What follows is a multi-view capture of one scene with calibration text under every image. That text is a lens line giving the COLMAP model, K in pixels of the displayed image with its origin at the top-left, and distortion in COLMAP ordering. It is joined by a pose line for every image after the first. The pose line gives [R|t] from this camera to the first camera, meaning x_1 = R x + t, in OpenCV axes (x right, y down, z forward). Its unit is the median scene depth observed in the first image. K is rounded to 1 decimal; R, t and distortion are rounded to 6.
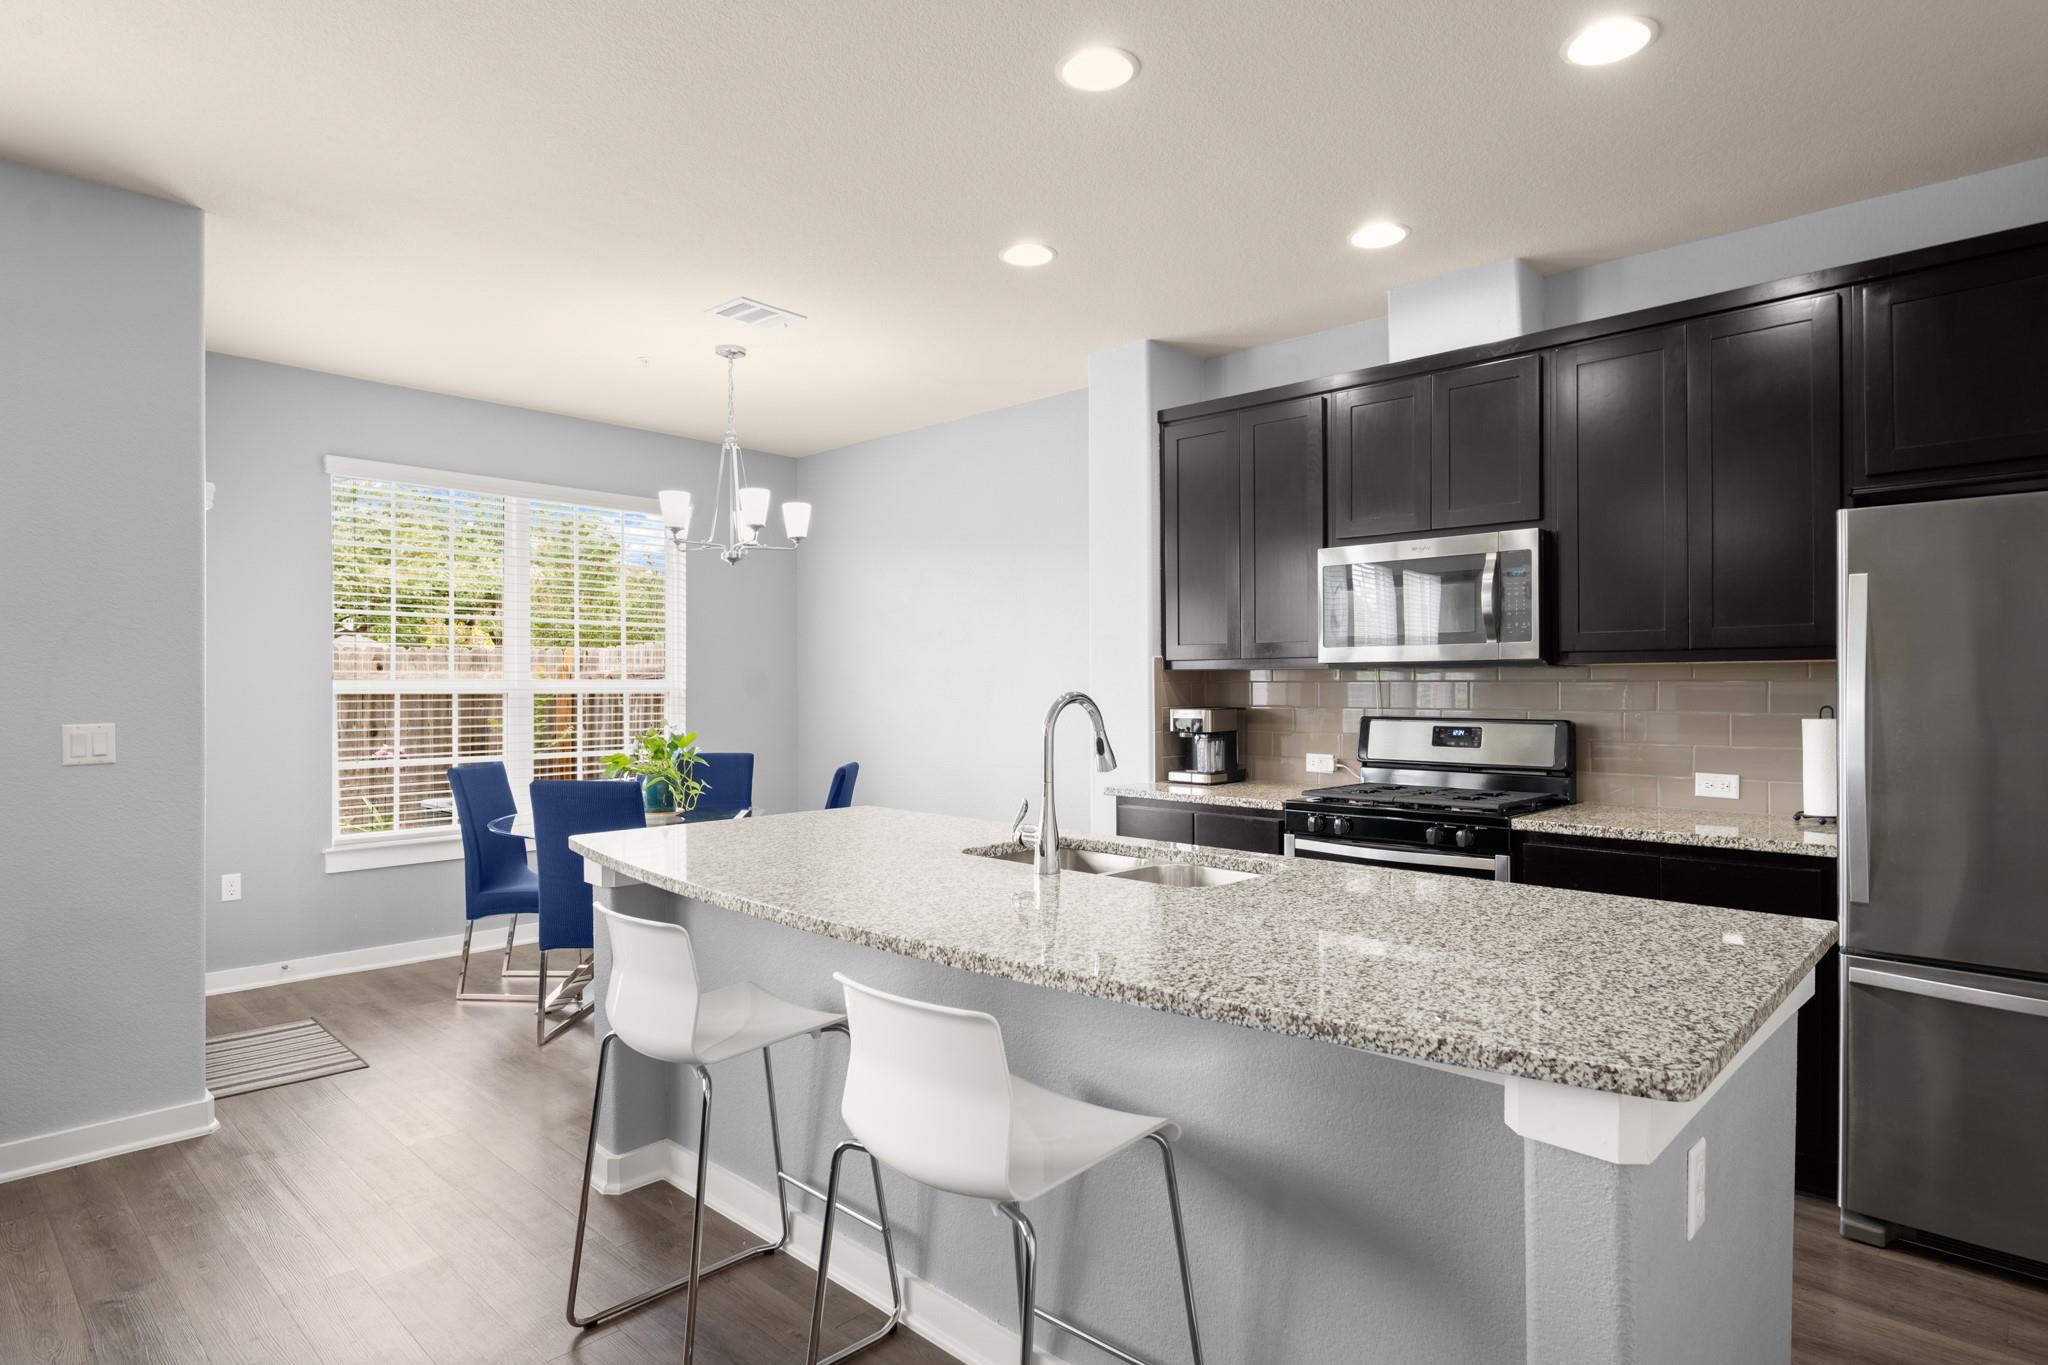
lens RADIAL K [[1116.0, 0, 1024.9], [0, 1116.0, 684.0], [0, 0, 1]] dist [-0.010535, -0.001493]
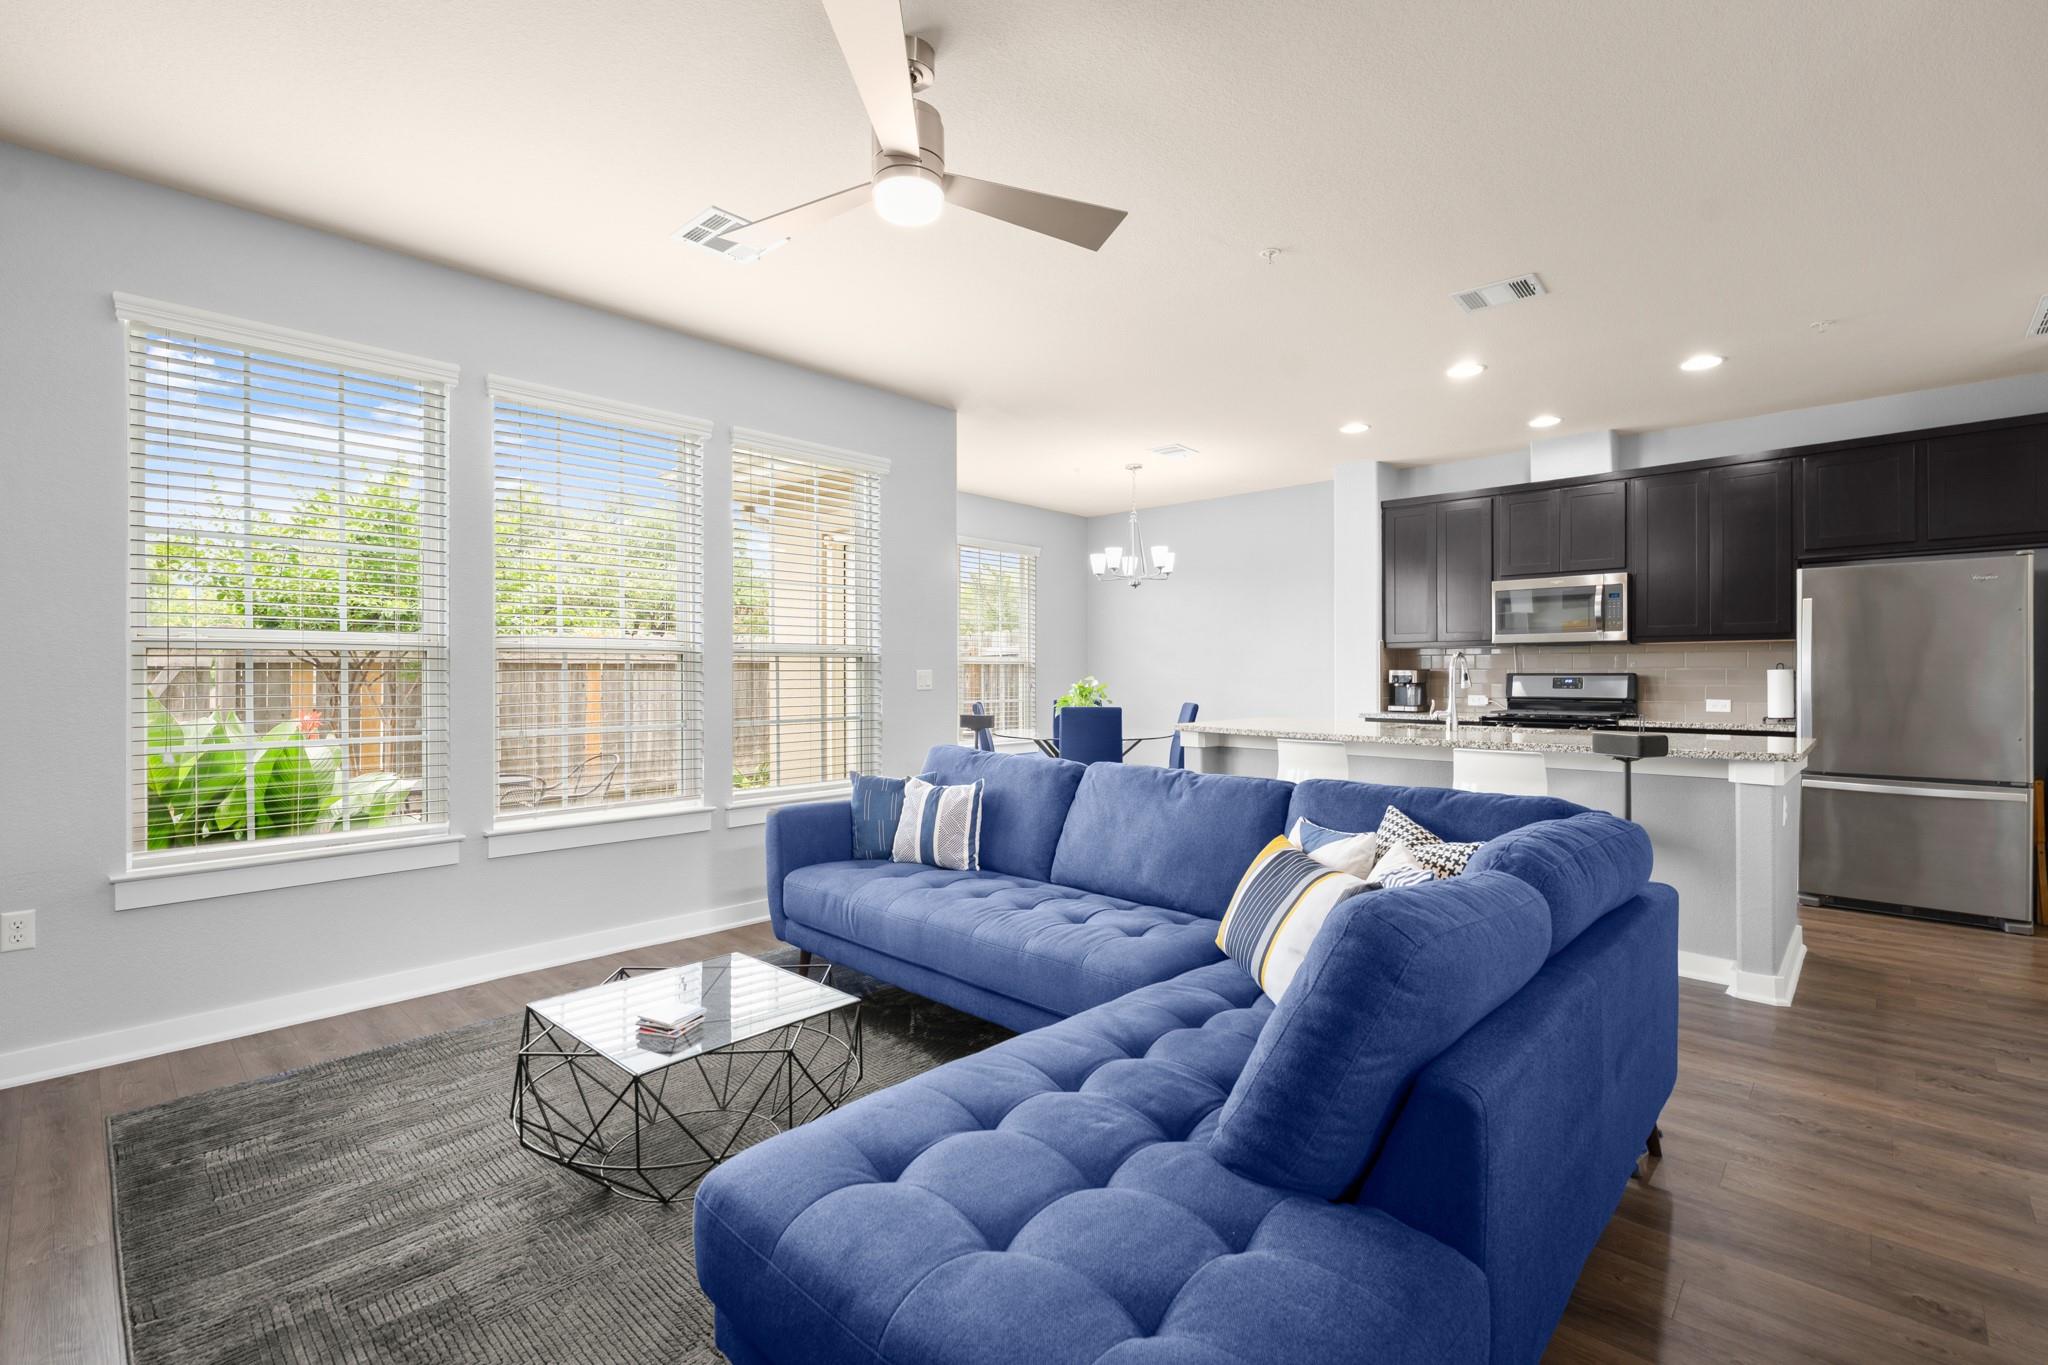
lens RADIAL K [[917.2, 0, 1016.3], [0, 917.2, 671.9], [0, 0, 1]] dist [-0.006096, -0.002223]
pose [[0.999987, 0.002054, -0.004594, -0.564915], [-0.002068, 0.999993, -0.003141, 0.038090], [0.004588, 0.003150, 0.999985, -0.568334]]
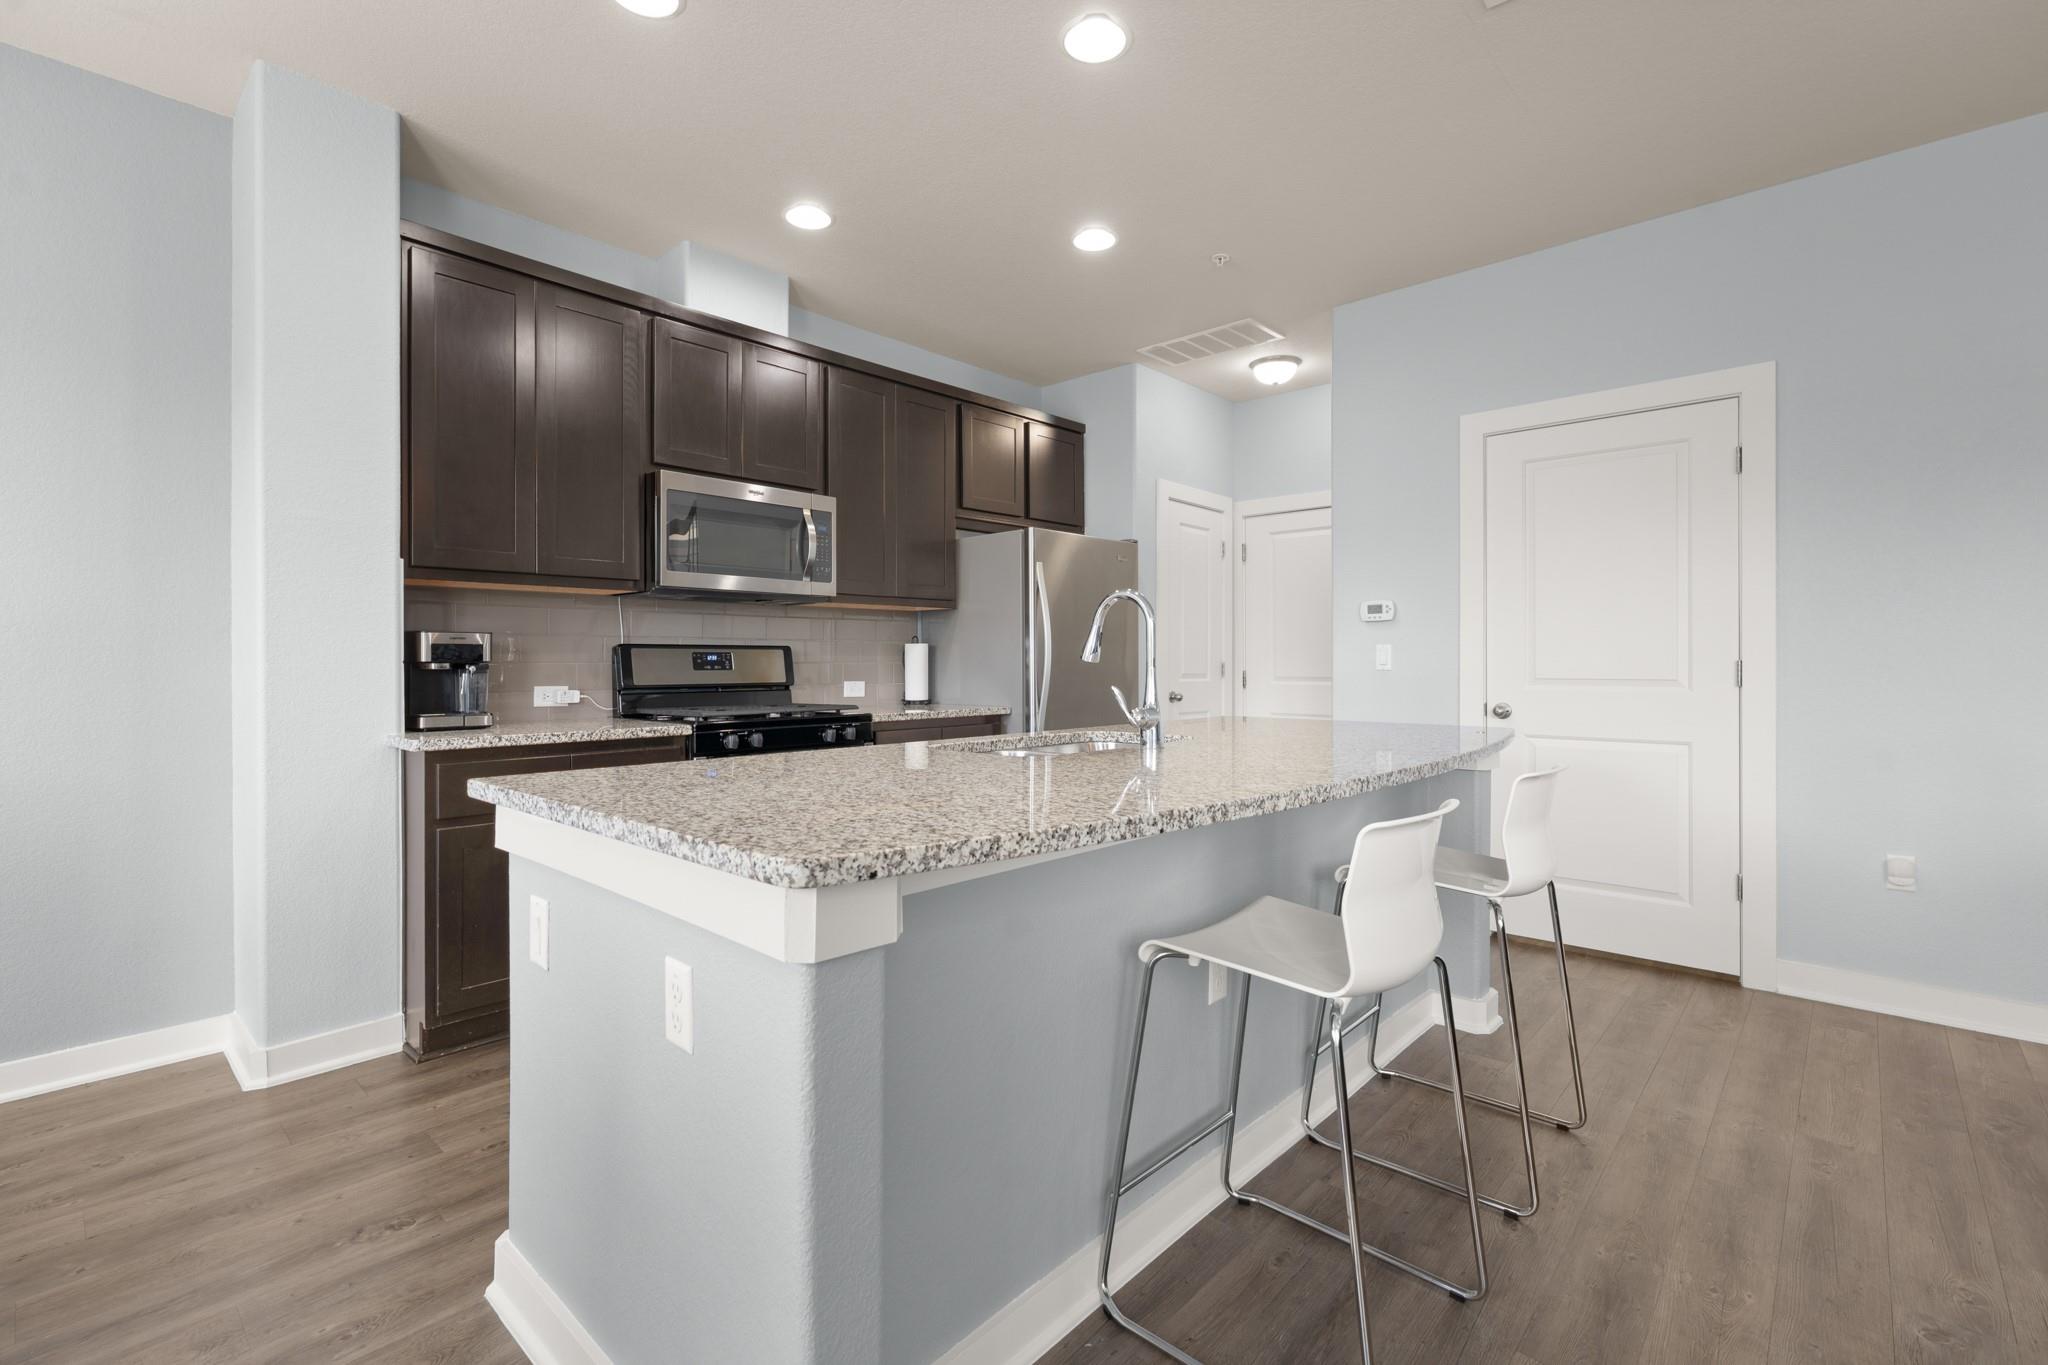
lens RADIAL K [[917.2, 0, 1013.2], [0, 917.2, 669.5], [0, 0, 1]] dist [-0.006096, -0.002223]
pose [[-0.008976, -0.003422, 0.999954, -0.593676], [0.002416, 0.999991, 0.003444, 0.057505], [-0.999957, 0.002447, -0.008968, 0.758879]]
